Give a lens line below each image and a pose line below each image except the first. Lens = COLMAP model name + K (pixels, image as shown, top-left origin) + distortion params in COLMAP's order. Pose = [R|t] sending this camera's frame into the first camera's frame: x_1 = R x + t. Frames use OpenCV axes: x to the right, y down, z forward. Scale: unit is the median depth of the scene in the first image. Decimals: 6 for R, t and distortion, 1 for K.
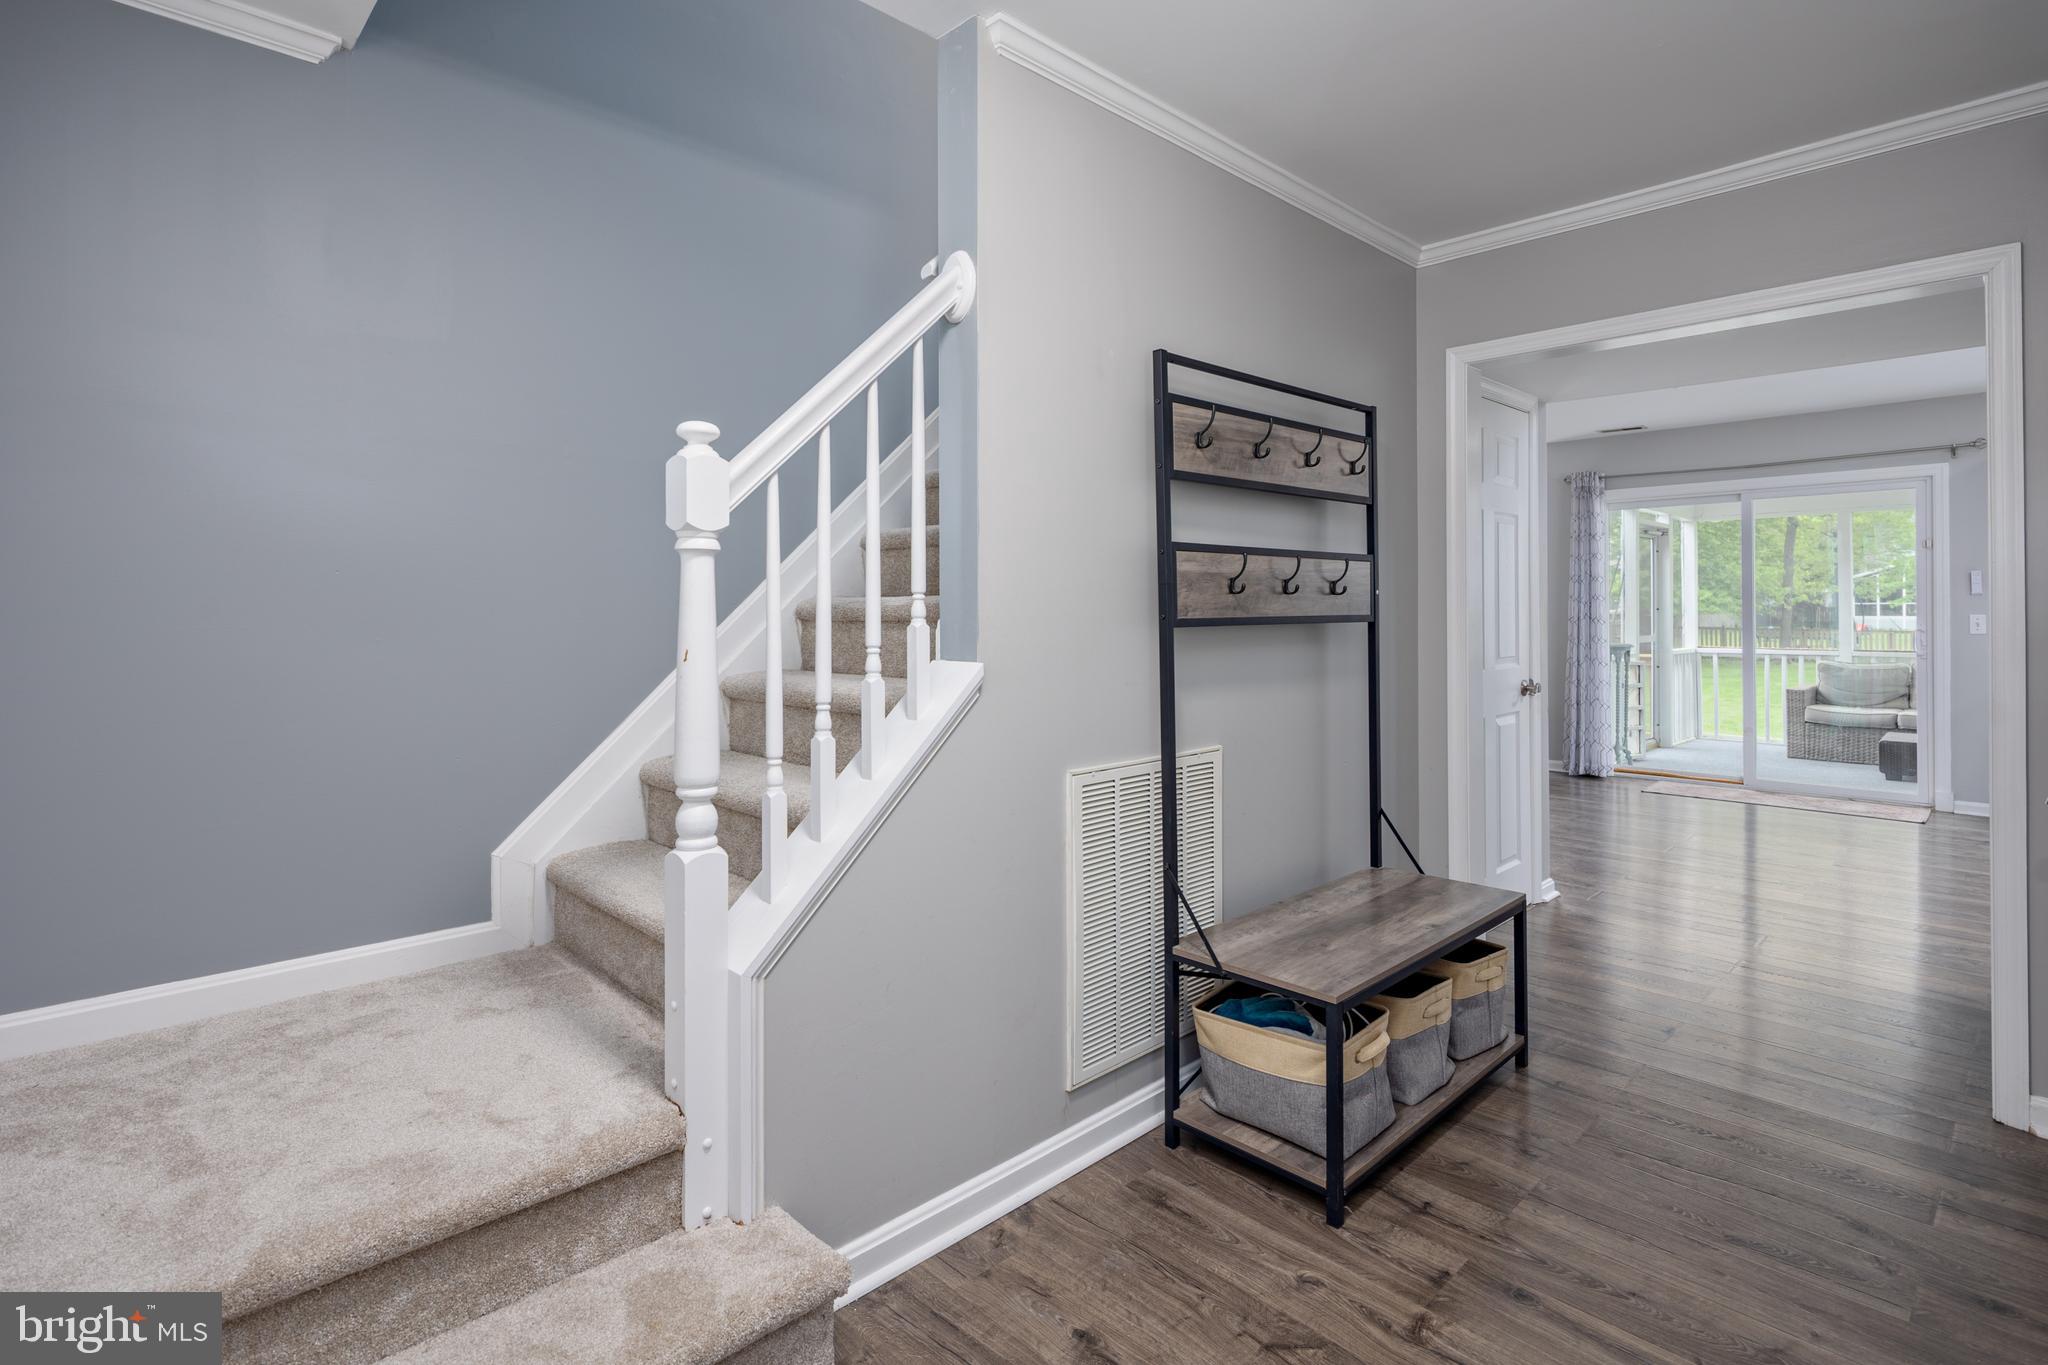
lens RADIAL K [[995.9, 0, 1017.2], [0, 995.9, 606.2], [0, 0, 1]] dist [0.002091, -0.001300]
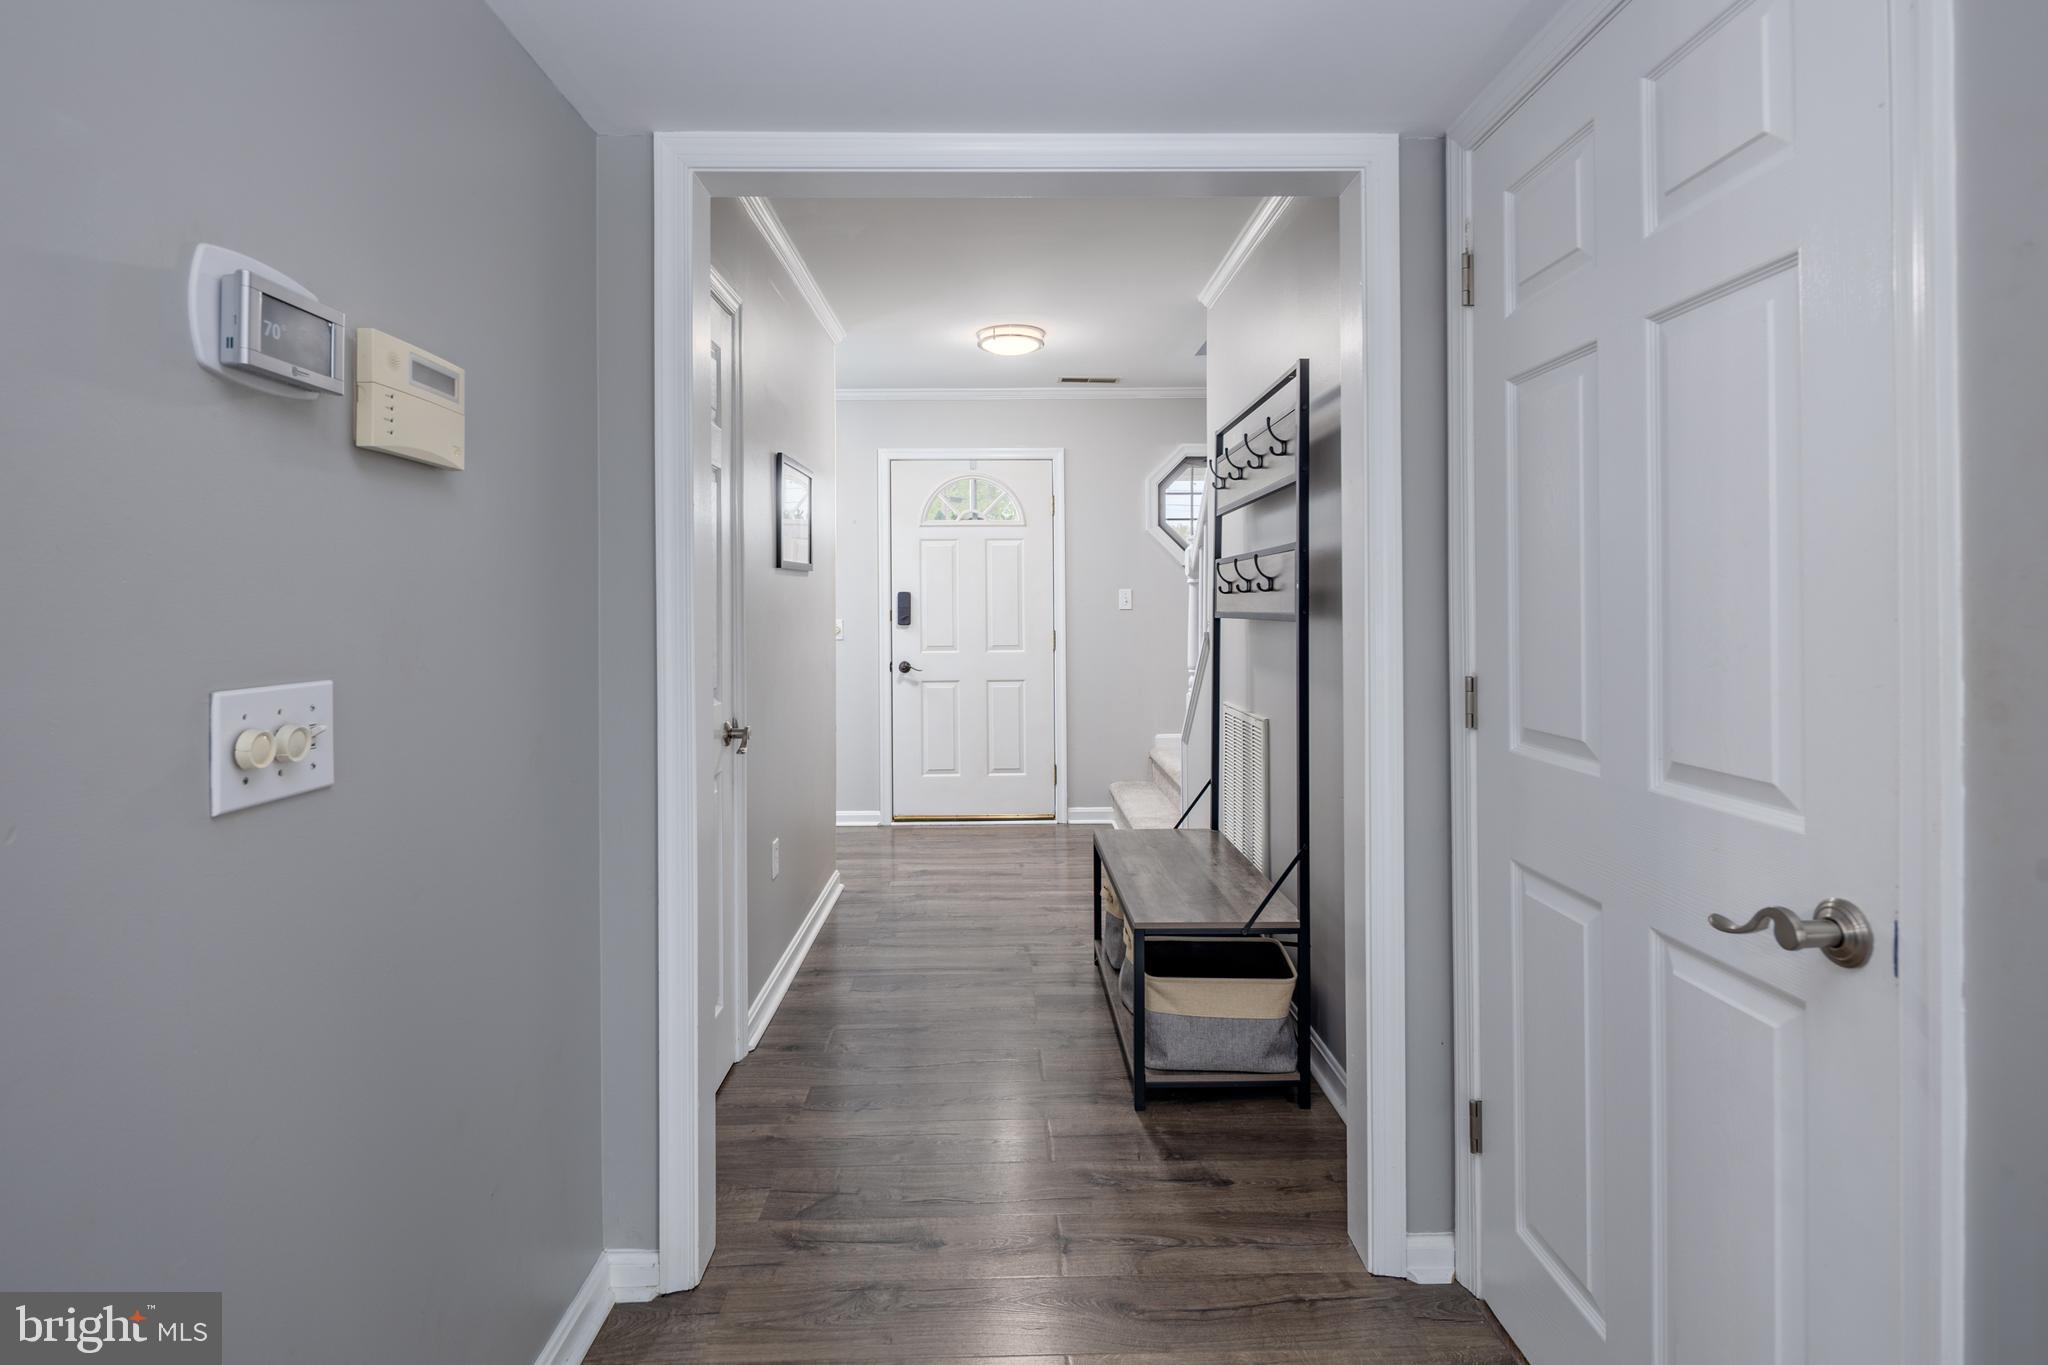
lens RADIAL K [[990.4, 0, 1009.2], [0, 990.4, 604.4], [0, 0, 1]] dist [0.000554, -0.000293]
pose [[-0.678593, 0.007522, -0.734476, 0.572563], [0.010687, 0.999943, 0.000367, -0.000668], [0.734437, -0.007600, -0.678634, 0.702007]]
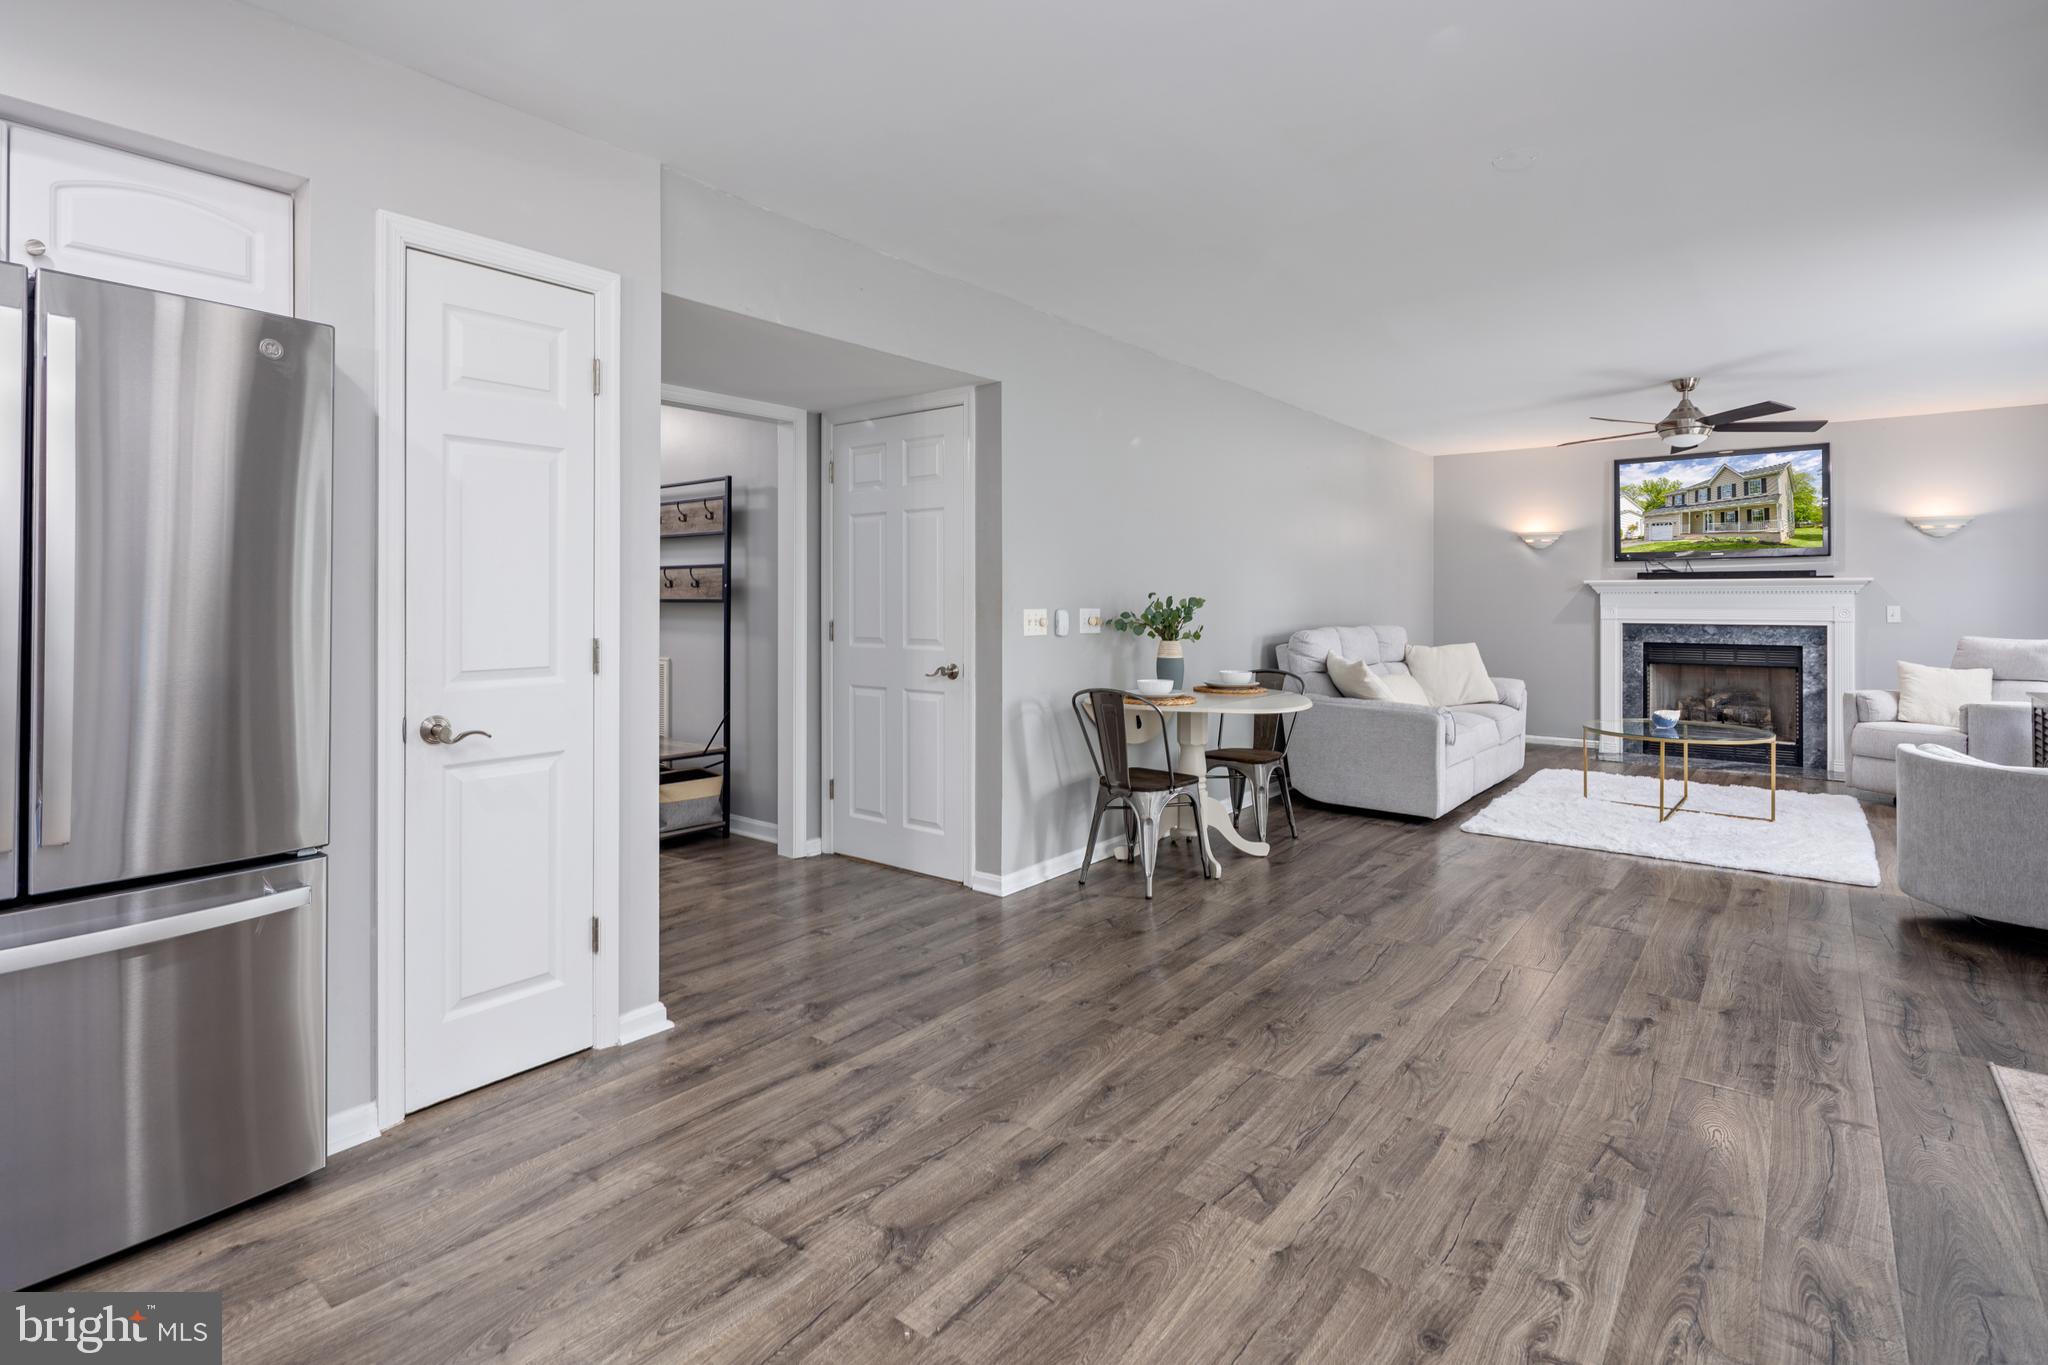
lens RADIAL K [[996.2, 0, 1016.9], [0, 996.2, 592.2], [0, 0, 1]] dist [0.003150, -0.001741]
pose [[0.139906, -0.001423, -0.990164, 1.074440], [0.000827, 0.999999, -0.001320, 0.000567], [0.990164, -0.000634, 0.139907, 0.636795]]
